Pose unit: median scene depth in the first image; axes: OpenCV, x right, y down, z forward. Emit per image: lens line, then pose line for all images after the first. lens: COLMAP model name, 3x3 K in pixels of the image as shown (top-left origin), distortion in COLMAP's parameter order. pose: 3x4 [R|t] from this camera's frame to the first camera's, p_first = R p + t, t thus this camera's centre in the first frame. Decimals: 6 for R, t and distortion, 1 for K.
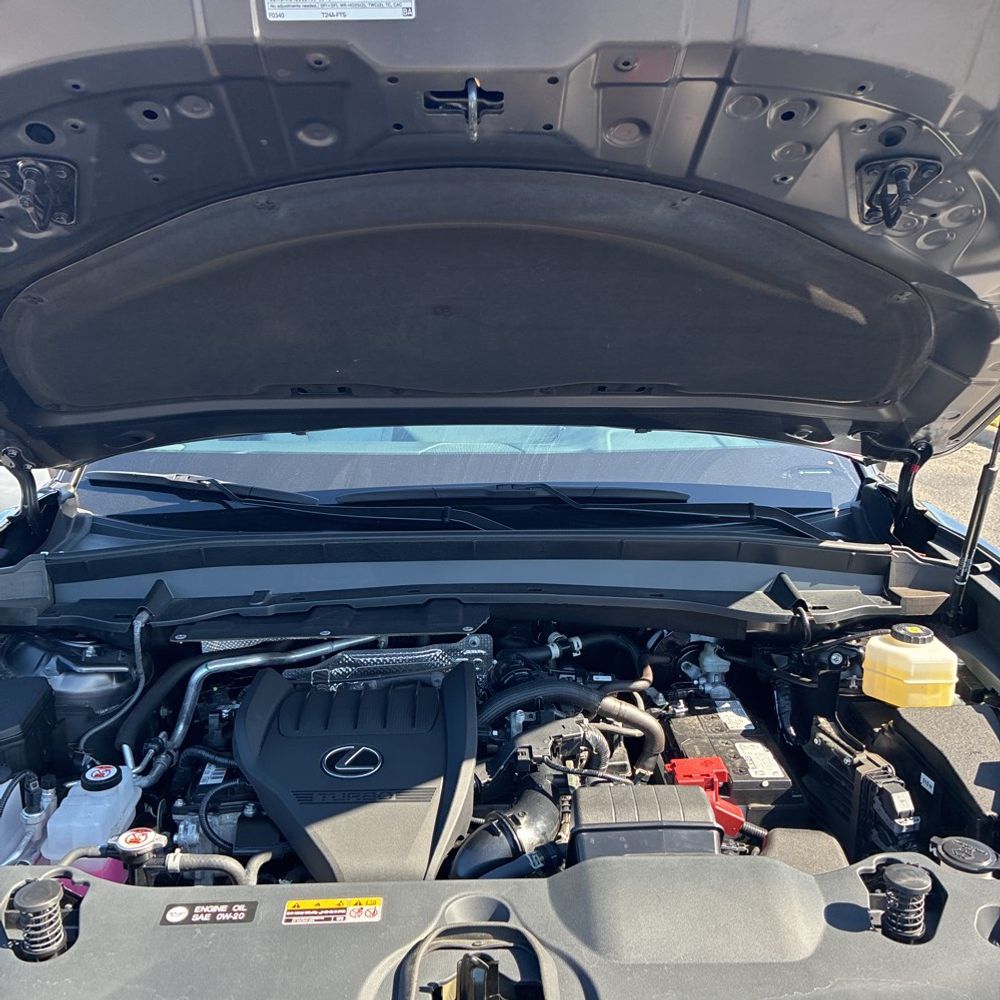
lens RADIAL K [[1015.3, 0, 500.0], [0, 1015.3, 500.0], [0, 0, 1]] dist [0.008992, -0.001842]
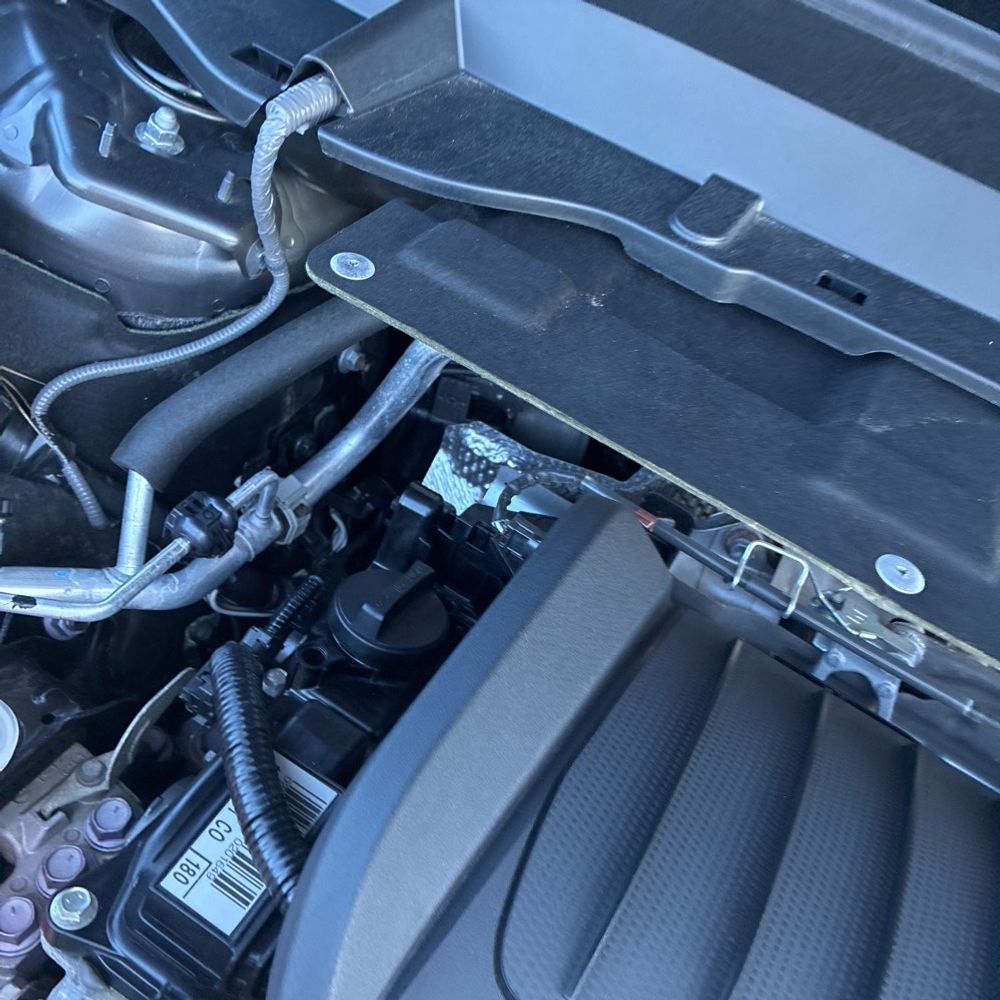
lens RADIAL K [[1003.8, 0, 500.9], [0, 1003.8, 541.5], [0, 0, 1]] dist [-0.031371, -0.013281]
pose [[0.830306, 0.526413, -0.182981, -0.198743], [-0.364689, 0.761484, 0.535858, 0.044551], [0.421419, -0.378195, 0.824241, 0.761791]]
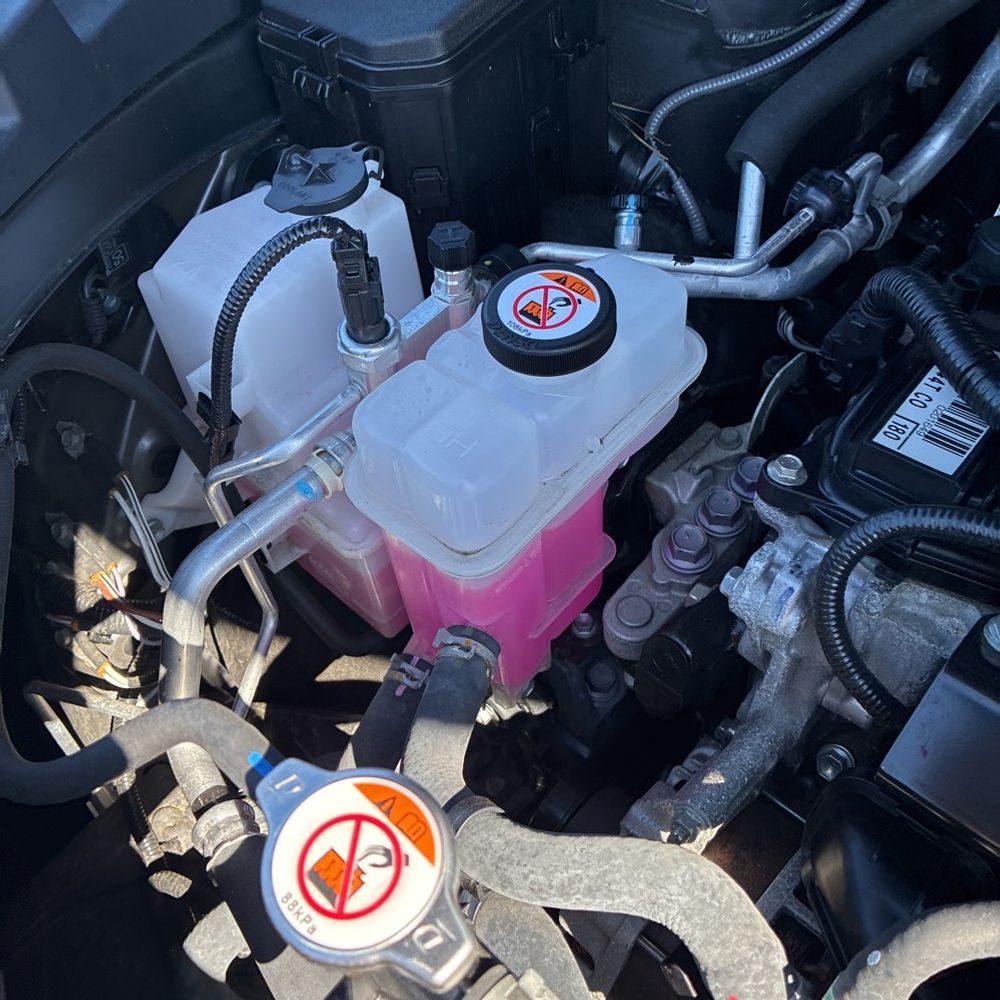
lens RADIAL K [[1015.3, 0, 500.0], [0, 1015.3, 500.0], [0, 0, 1]] dist [0.008992, -0.001842]
pose [[0.715742, 0.495412, -0.492220, -0.199367], [-0.080307, 0.758528, 0.646673, 0.108710], [0.693732, -0.423323, 0.582695, 0.676903]]
